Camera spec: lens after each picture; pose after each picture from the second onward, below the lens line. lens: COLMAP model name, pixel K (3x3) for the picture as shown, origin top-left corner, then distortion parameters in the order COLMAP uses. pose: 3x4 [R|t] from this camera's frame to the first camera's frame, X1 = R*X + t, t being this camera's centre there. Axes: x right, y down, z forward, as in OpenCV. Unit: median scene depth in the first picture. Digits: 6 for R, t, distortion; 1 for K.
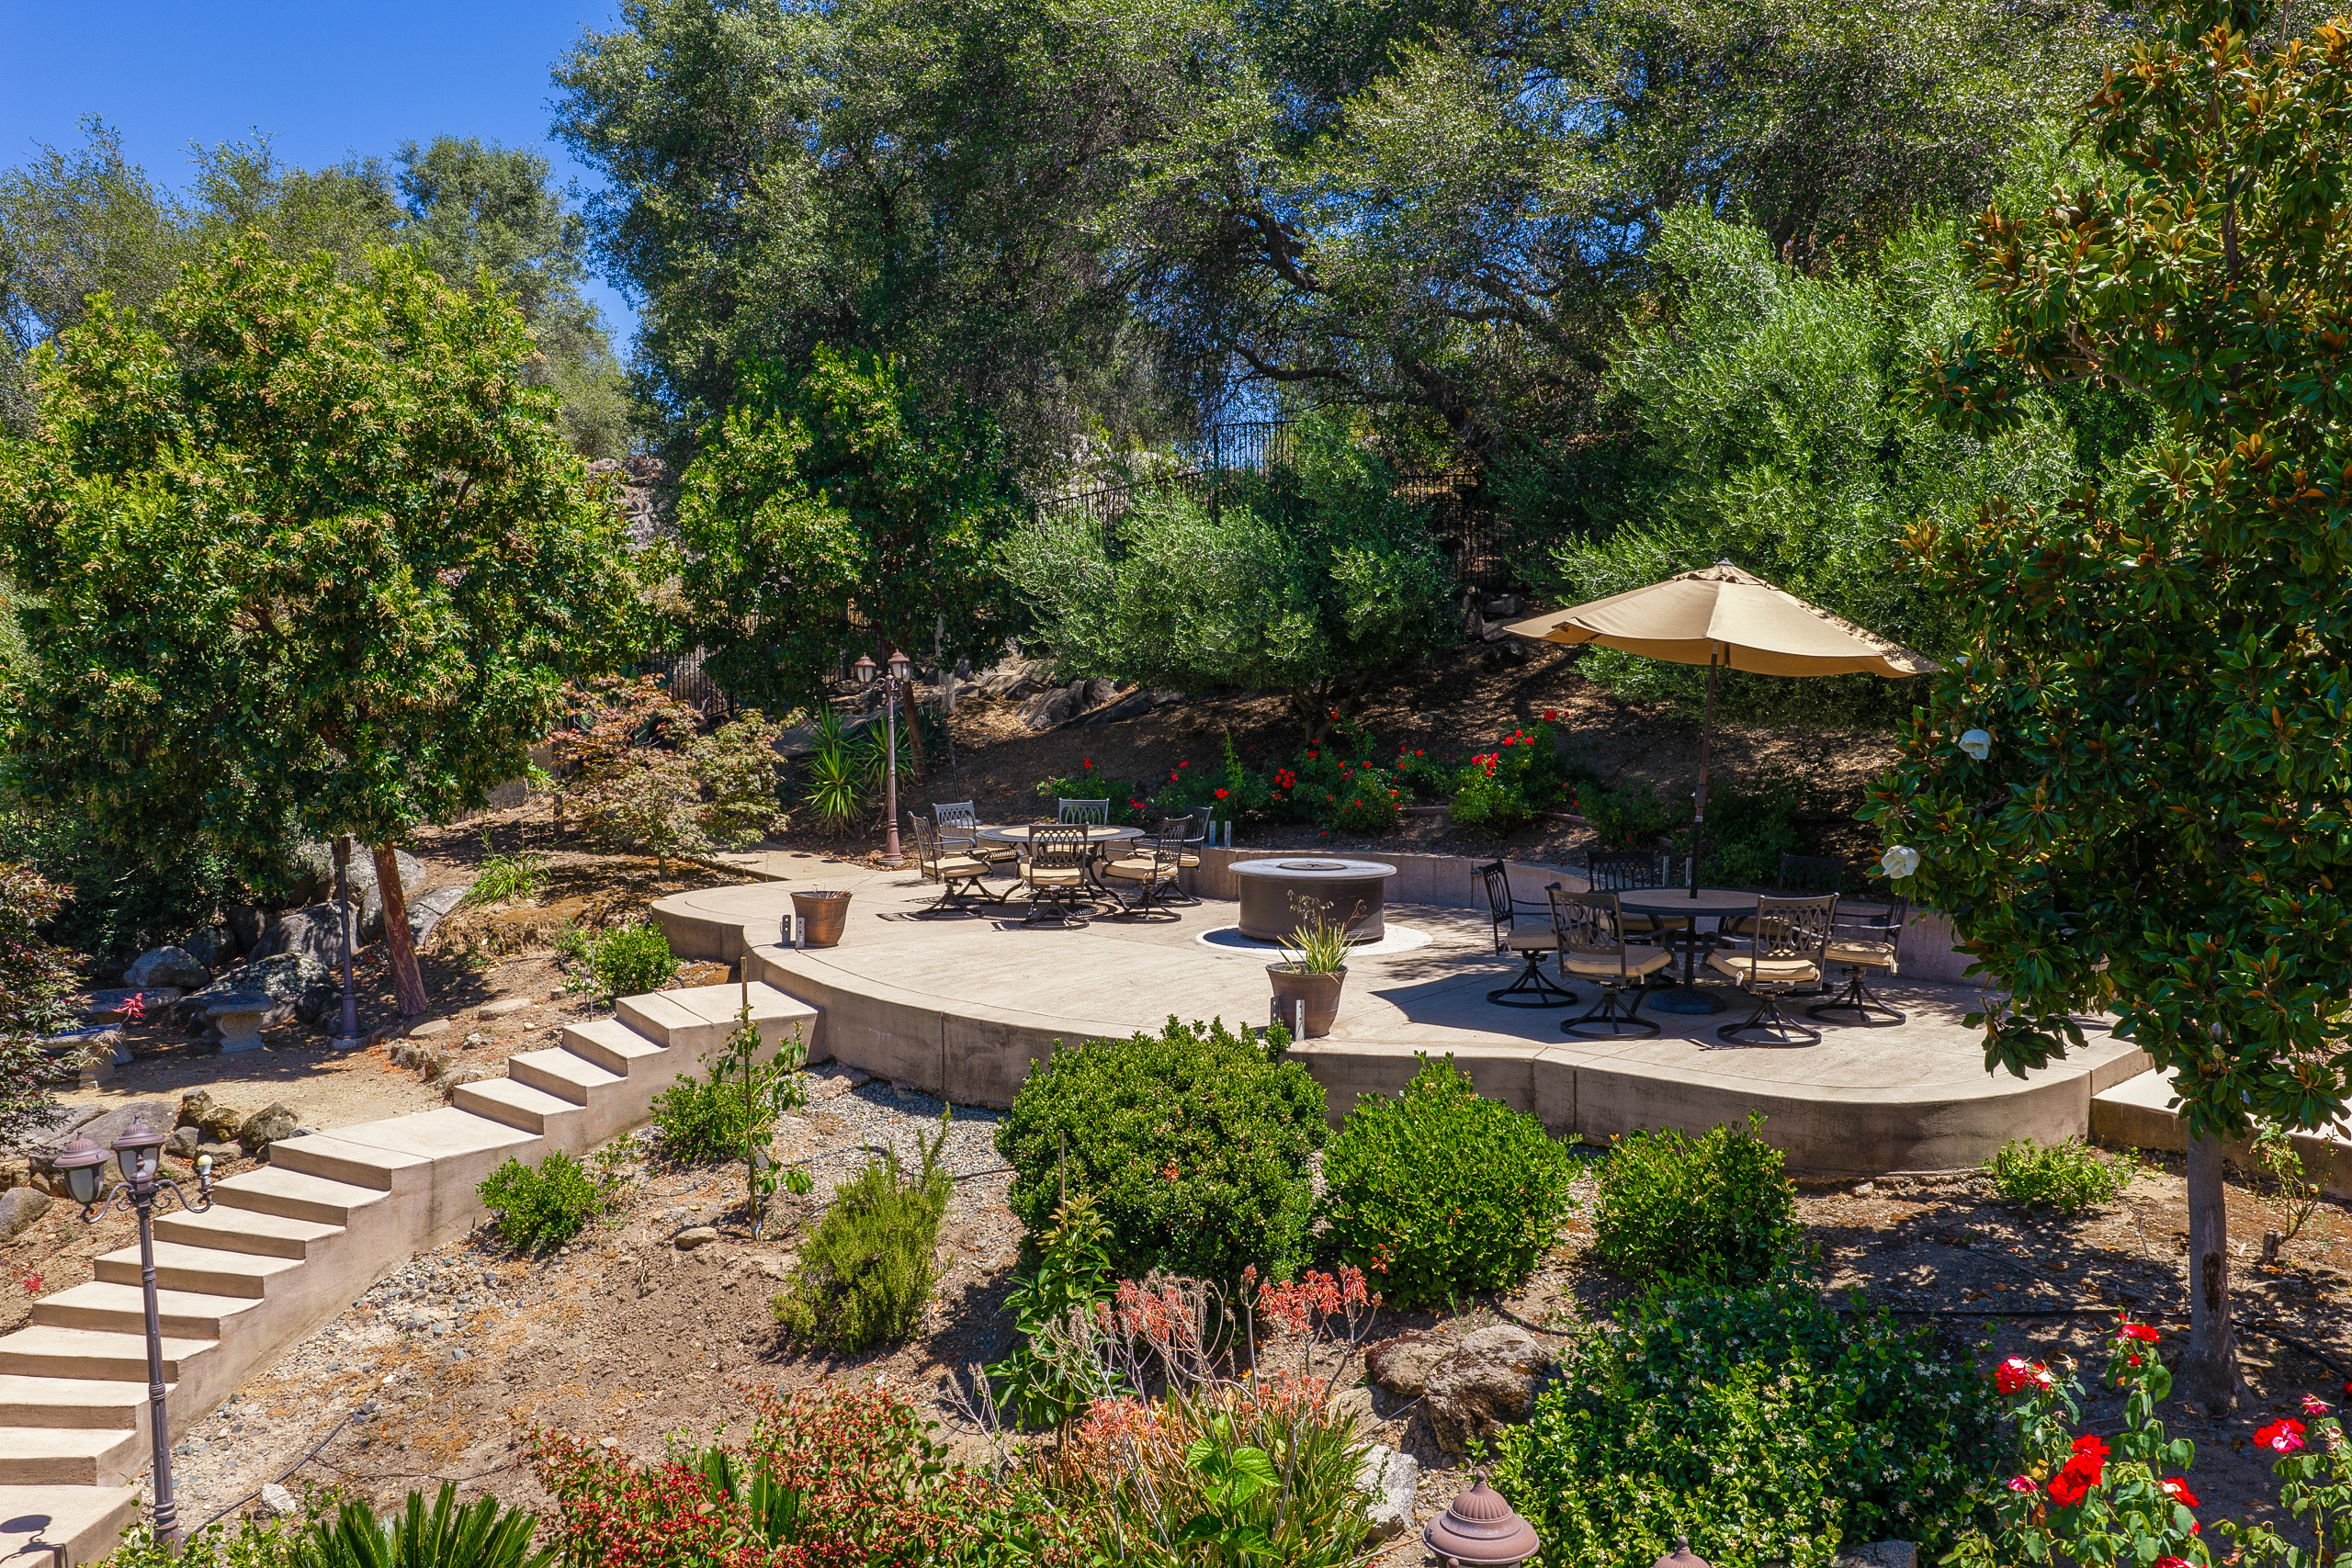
lens RADIAL K [[1944.2, 0, 1170.1], [0, 1944.2, 781.7], [0, 0, 1]] dist [0.032406, -0.047984]
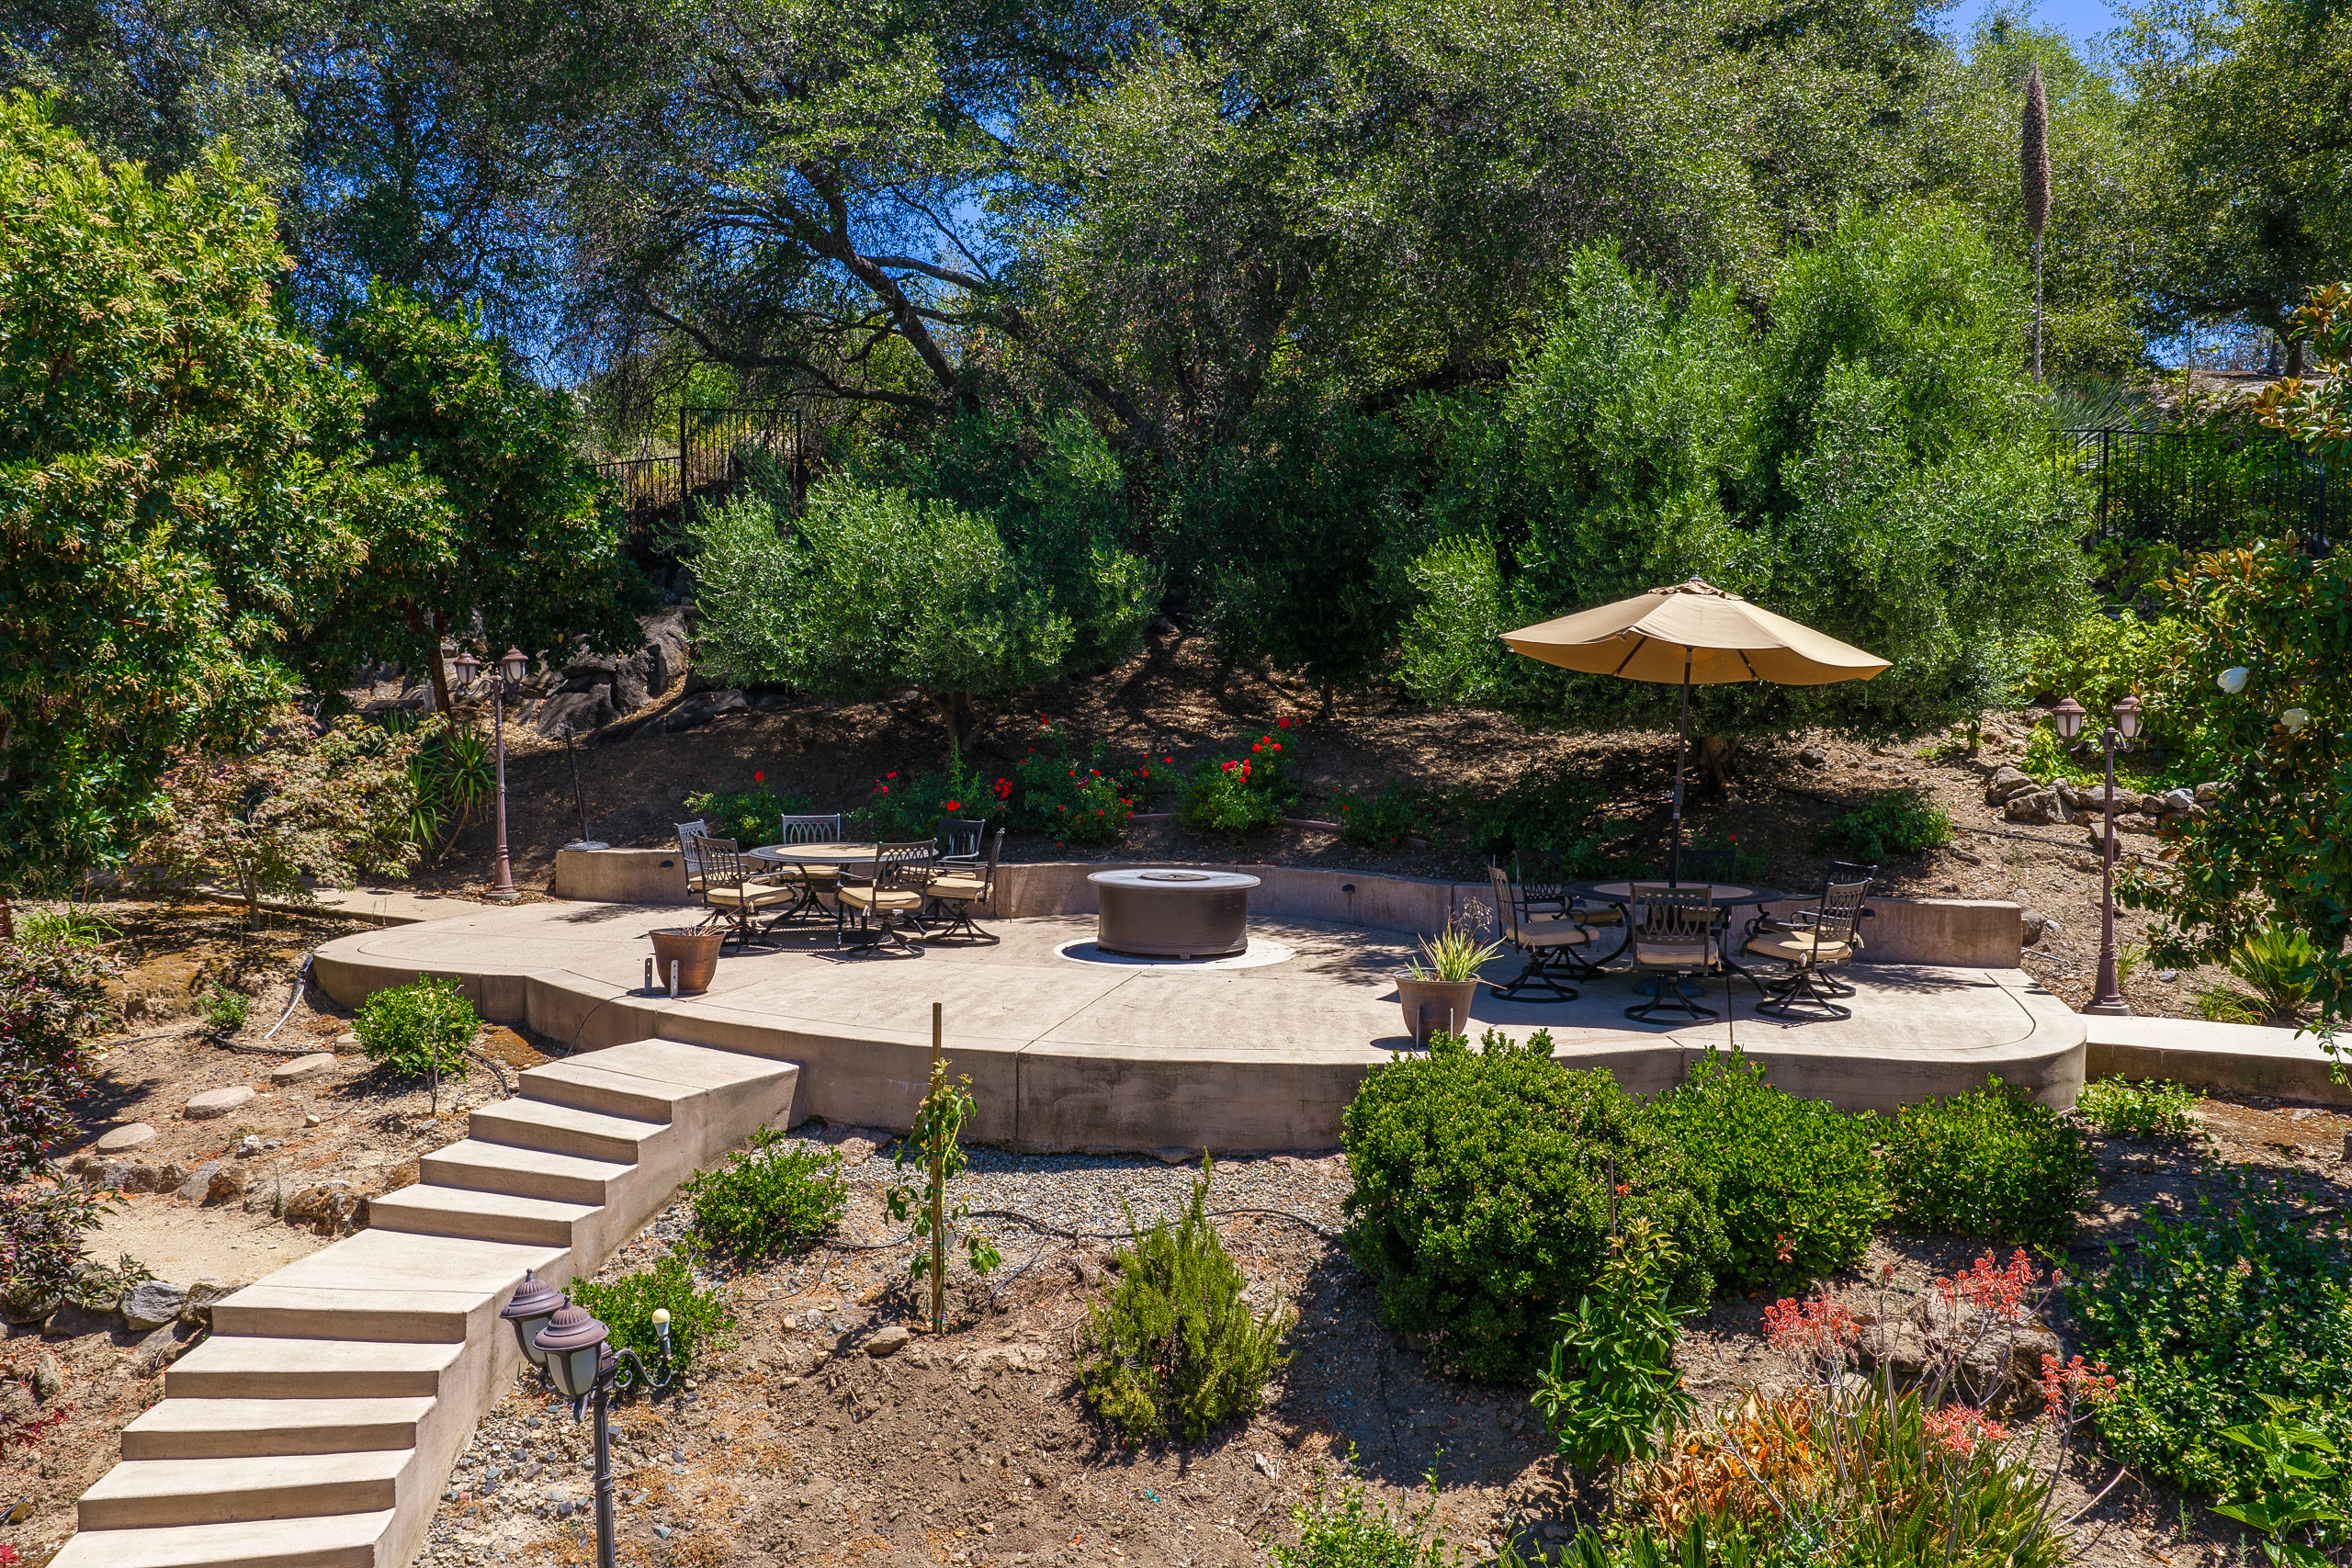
lens RADIAL K [[1944.2, 0, 1170.1], [0, 1944.2, 781.7], [0, 0, 1]] dist [0.032406, -0.047984]
pose [[0.881246, -0.014049, 0.472449, -0.393263], [0.016993, 0.999854, -0.001963, -0.002529], [-0.472352, 0.009758, 0.881356, 0.148408]]
